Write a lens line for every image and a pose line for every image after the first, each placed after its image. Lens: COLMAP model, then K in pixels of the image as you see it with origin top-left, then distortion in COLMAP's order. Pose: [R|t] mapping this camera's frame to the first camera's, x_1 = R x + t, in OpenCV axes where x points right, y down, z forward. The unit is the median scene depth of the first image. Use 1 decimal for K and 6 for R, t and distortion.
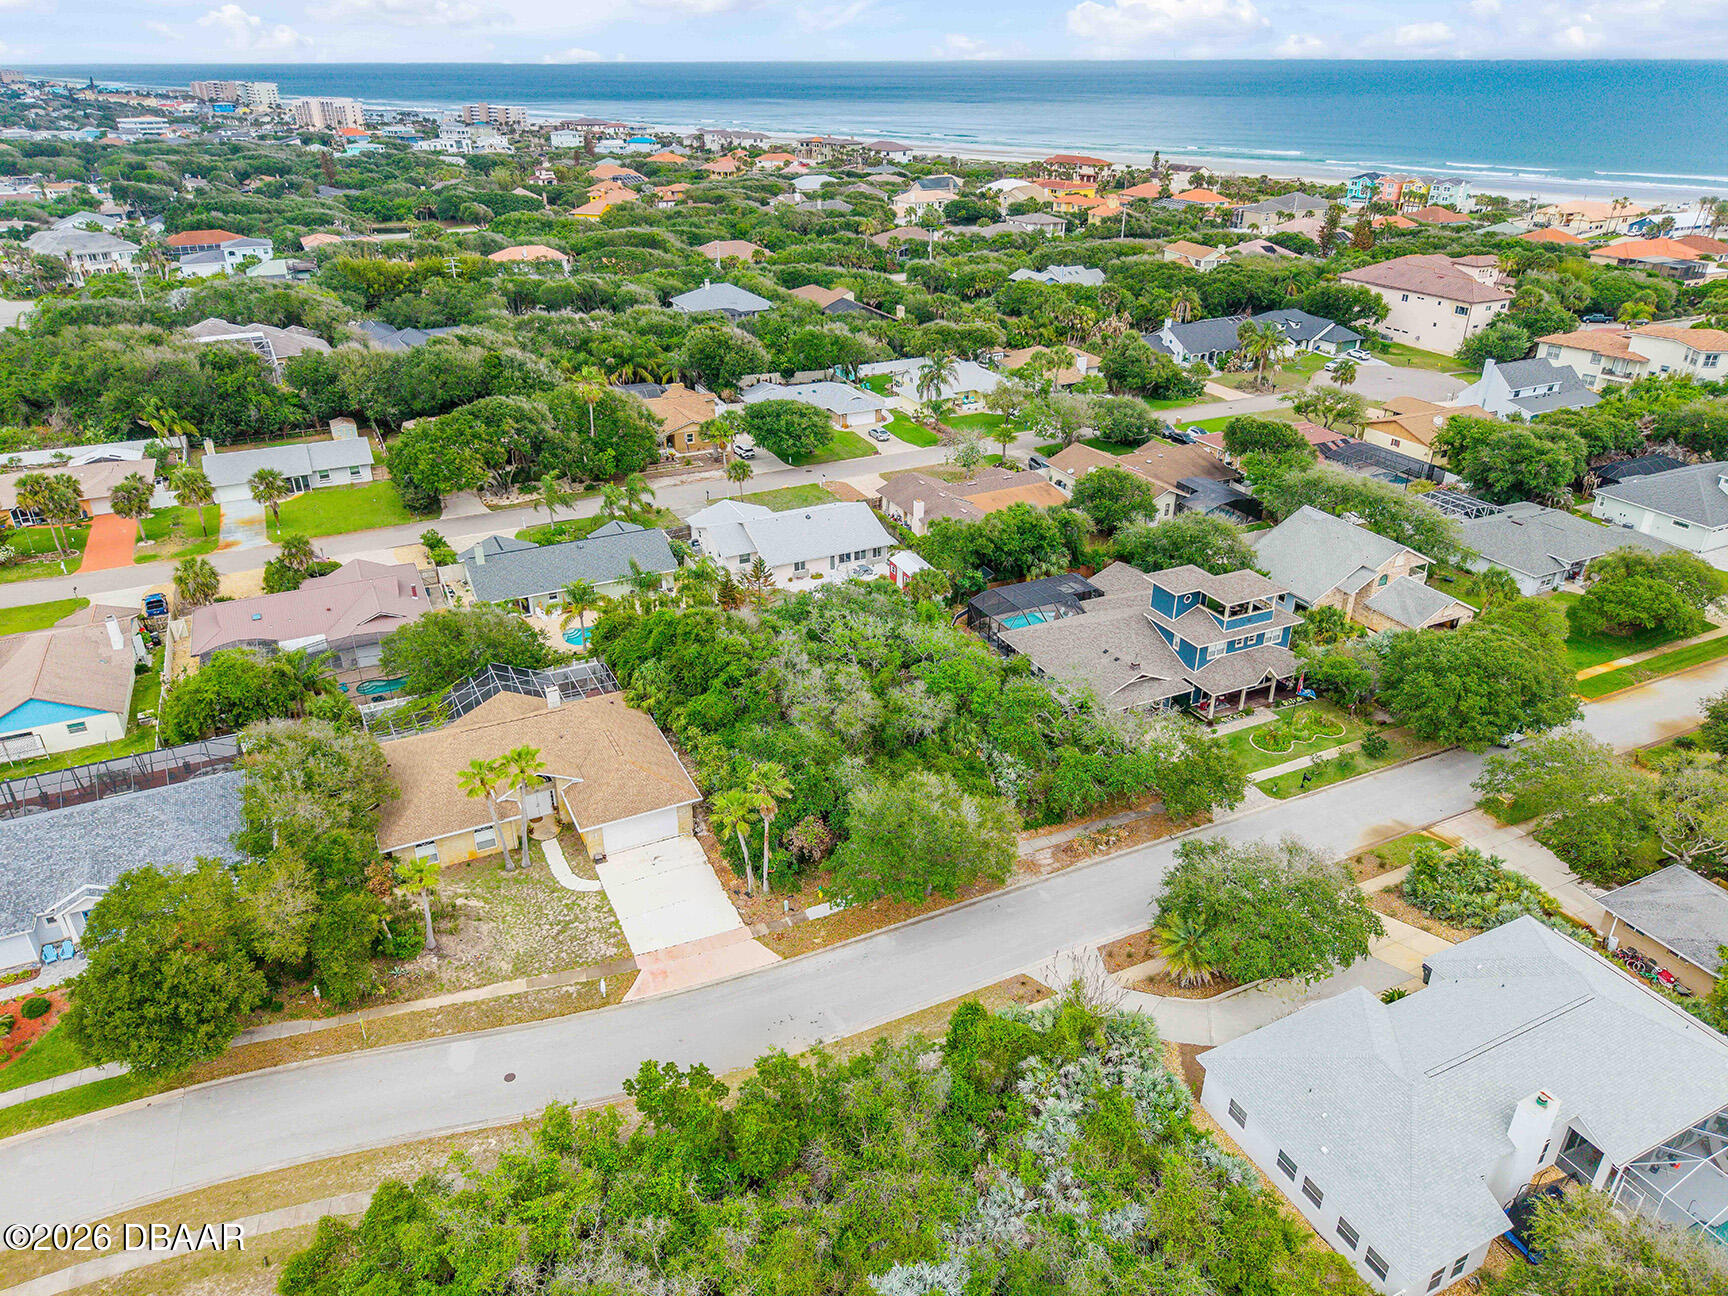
lens RADIAL K [[1166.6, 0, 864.0], [0, 1166.6, 648.0], [0, 0, 1]] dist [0.077597, -0.132537]
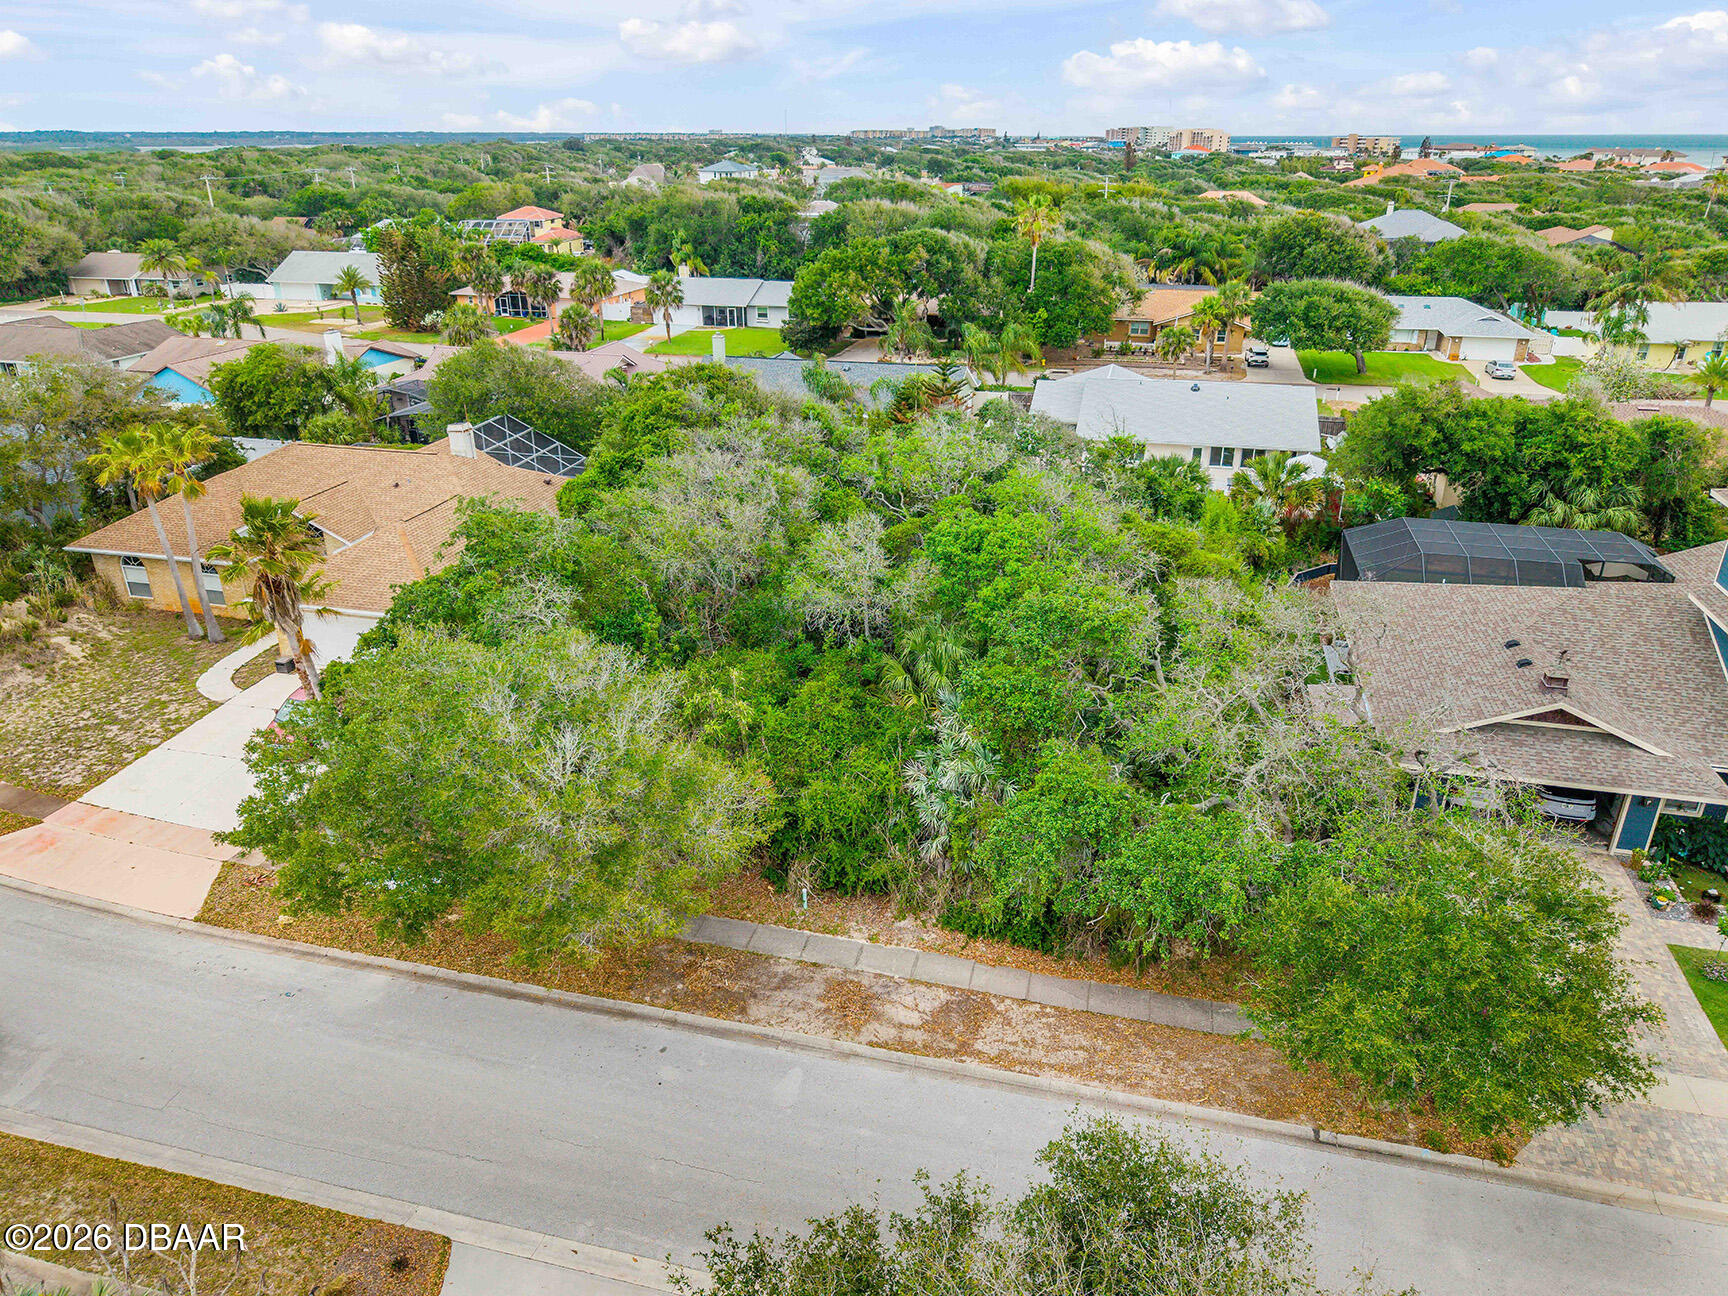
lens RADIAL K [[1167.6, 0, 864.0], [0, 1167.6, 648.0], [0, 0, 1]] dist [0.004388, 0.000290]
pose [[0.763770, 0.259471, -0.591042, 0.271537], [-0.291848, 0.955527, 0.042343, 0.050269], [0.575743, 0.140154, 0.805529, 0.561007]]
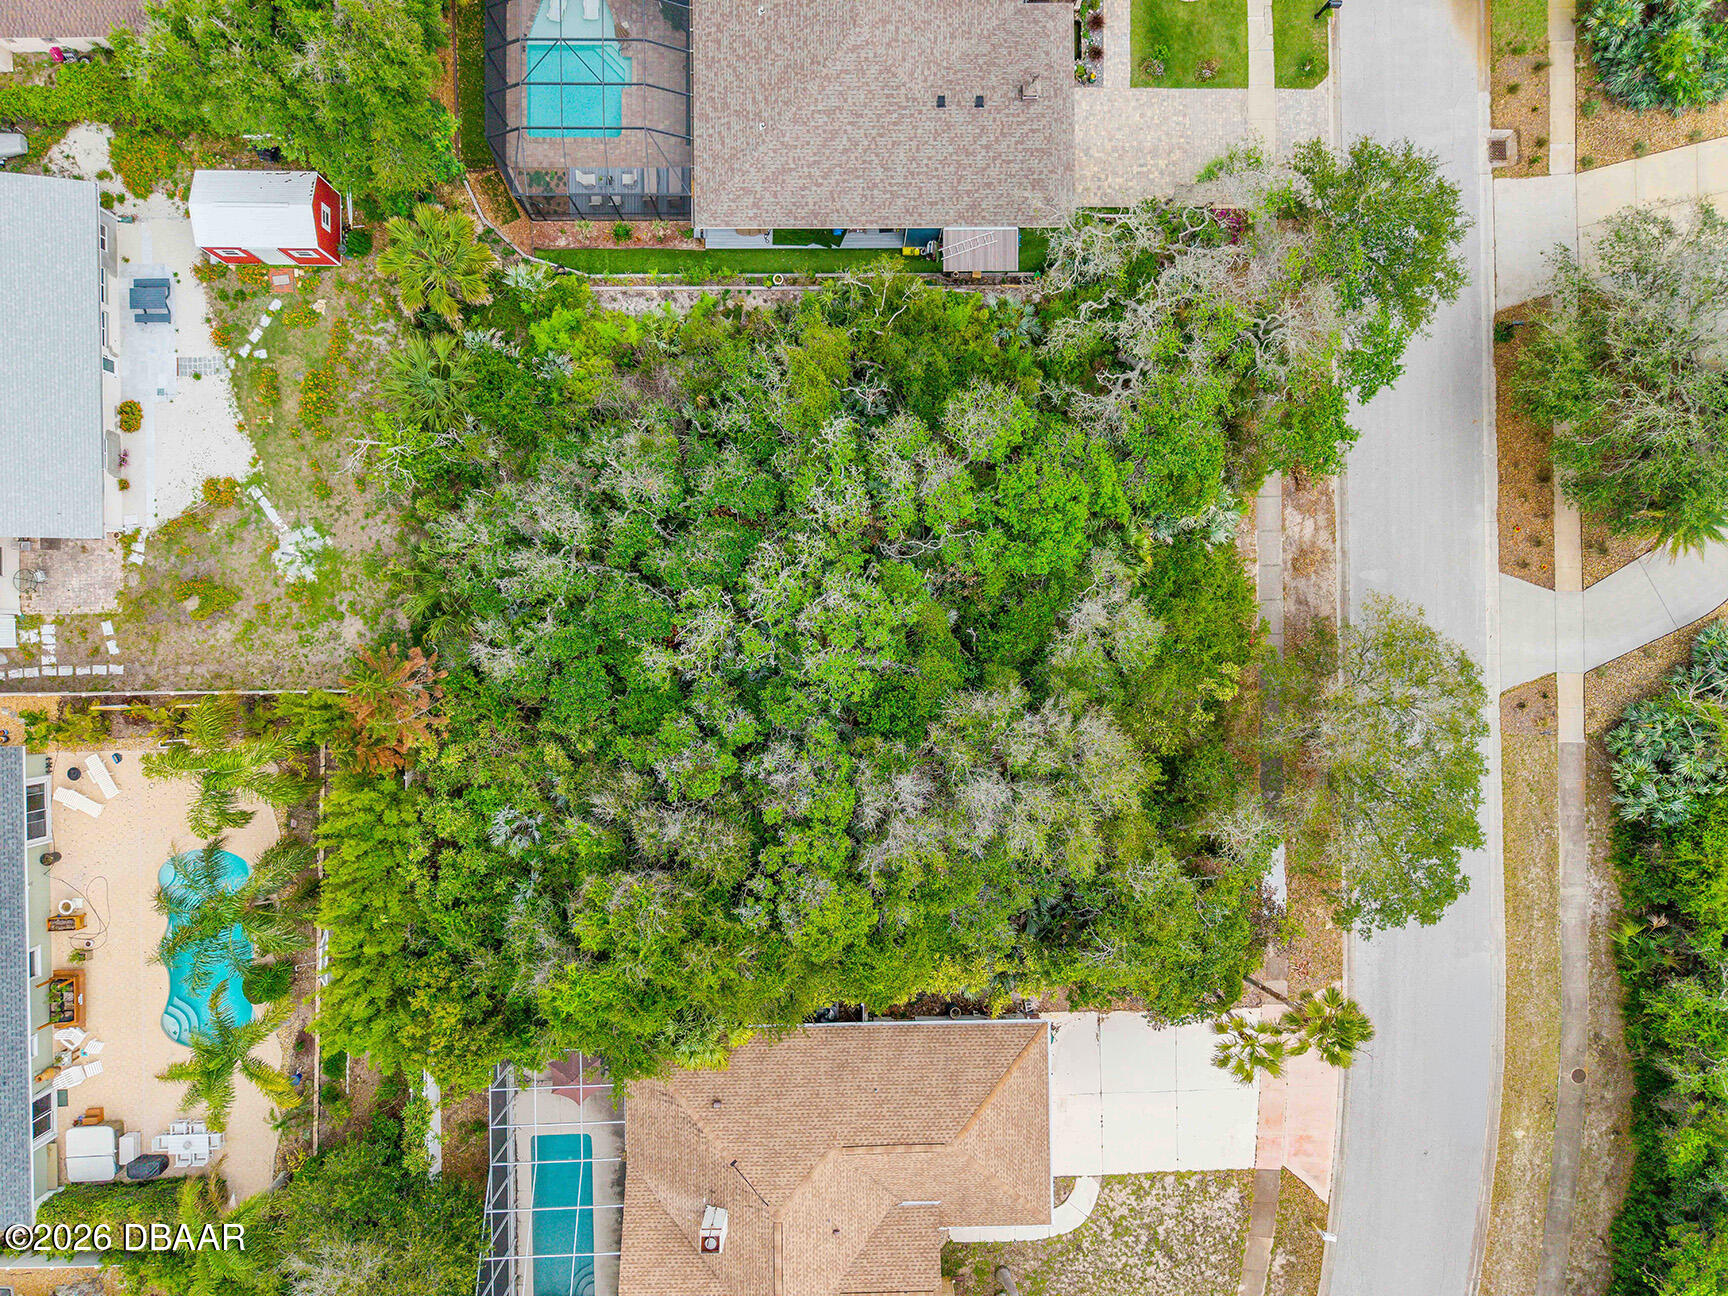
lens RADIAL K [[1167.6, 0, 864.0], [0, 1167.6, 648.0], [0, 0, 1]] dist [0.004388, 0.000290]
pose [[0.427467, -0.904029, 0.001587, -0.006777], [0.399626, 0.190536, 0.896658, -0.392500], [-0.810907, -0.382658, 0.442721, 0.727902]]
